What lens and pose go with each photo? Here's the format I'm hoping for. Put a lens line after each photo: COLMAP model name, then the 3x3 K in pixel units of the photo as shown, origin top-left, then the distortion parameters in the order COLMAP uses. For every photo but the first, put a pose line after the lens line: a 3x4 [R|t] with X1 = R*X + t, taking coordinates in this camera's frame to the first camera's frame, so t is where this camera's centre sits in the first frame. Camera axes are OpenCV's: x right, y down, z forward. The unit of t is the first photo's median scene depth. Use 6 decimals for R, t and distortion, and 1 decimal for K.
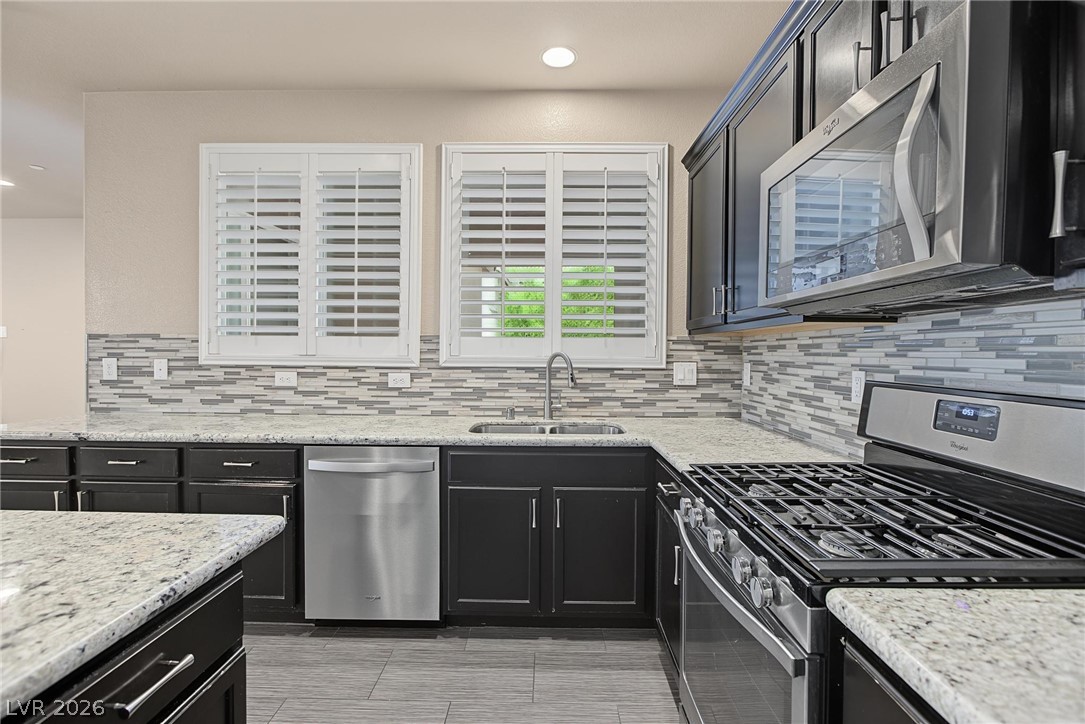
lens RADIAL K [[494.5, 0, 543.7], [0, 494.5, 360.8], [0, 0, 1]] dist [-0.010142, 0.000743]
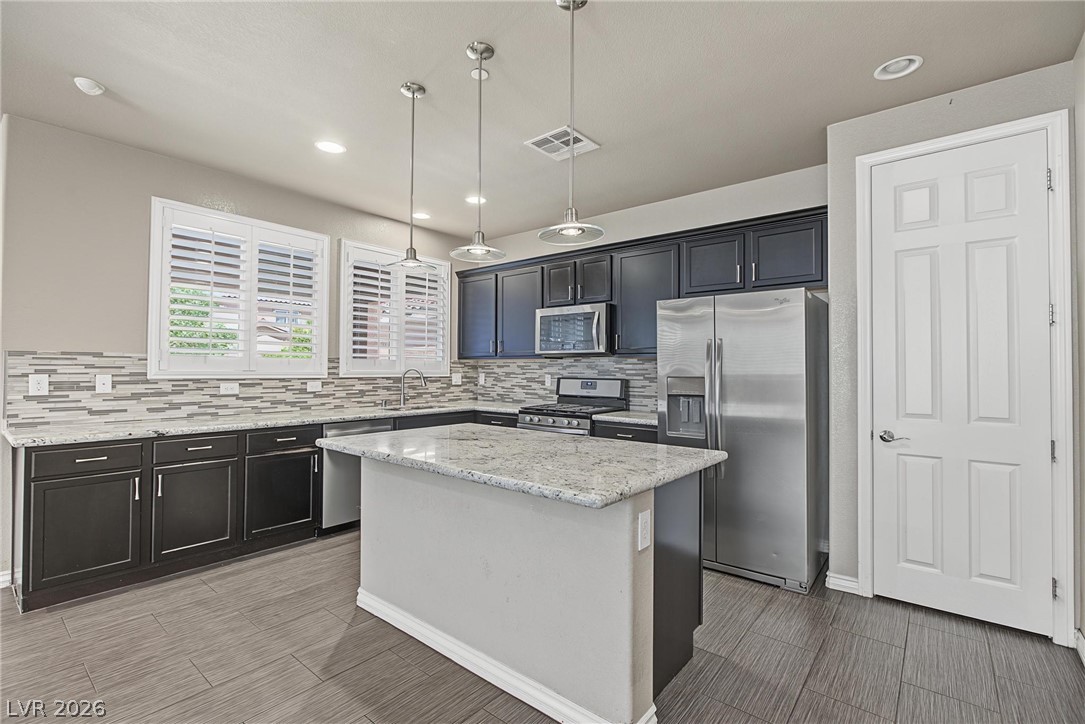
lens RADIAL K [[494.5, 0, 542.5], [0, 494.5, 361.7], [0, 0, 1]] dist [-0.010142, 0.000743]
pose [[0.615054, 0.009076, 0.788433, -1.062070], [0.012254, 0.999703, -0.021066, 0.002657], [-0.788390, 0.022618, 0.614760, -0.492926]]
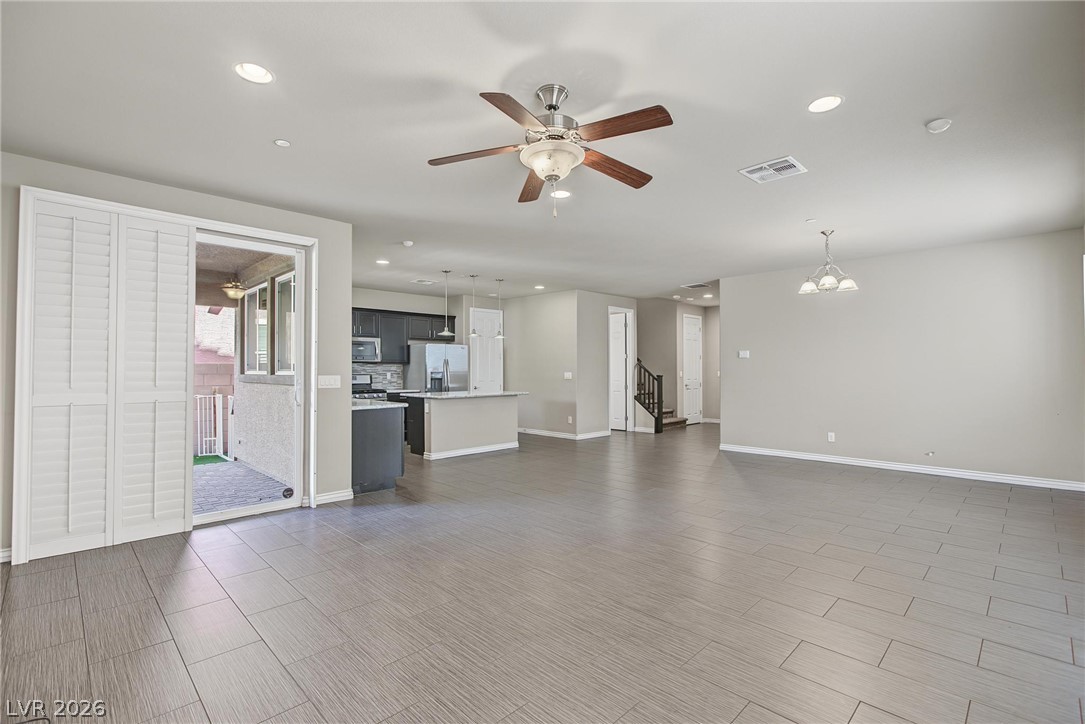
lens RADIAL K [[494.5, 0, 537.8], [0, 494.5, 367.6], [0, 0, 1]] dist [-0.010142, 0.000743]
pose [[-0.714810, -0.001031, 0.699318, -2.701617], [0.010376, 0.999873, 0.012080, -0.044640], [-0.699241, 0.015892, -0.714709, 1.843250]]
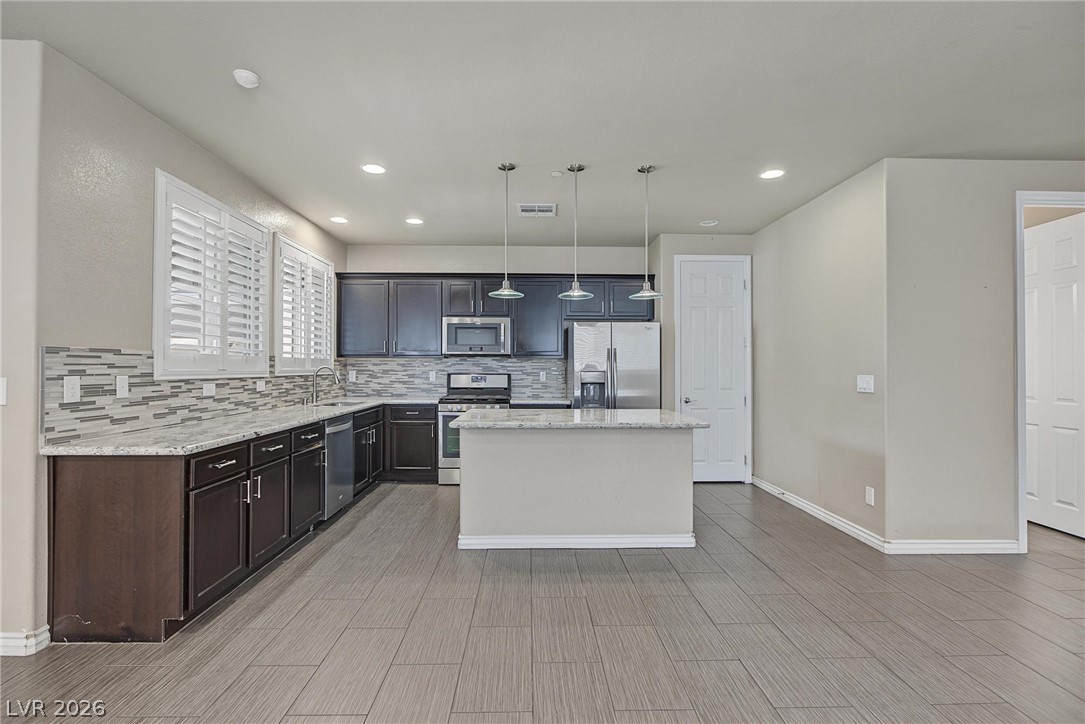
lens RADIAL K [[494.5, 0, 544.7], [0, 494.5, 362.1], [0, 0, 1]] dist [-0.010142, 0.000743]
pose [[-0.052585, 0.002956, 0.998612, -1.789172], [0.015106, 0.999884, -0.002165, -0.015846], [-0.998502, 0.014971, -0.052623, 0.240970]]
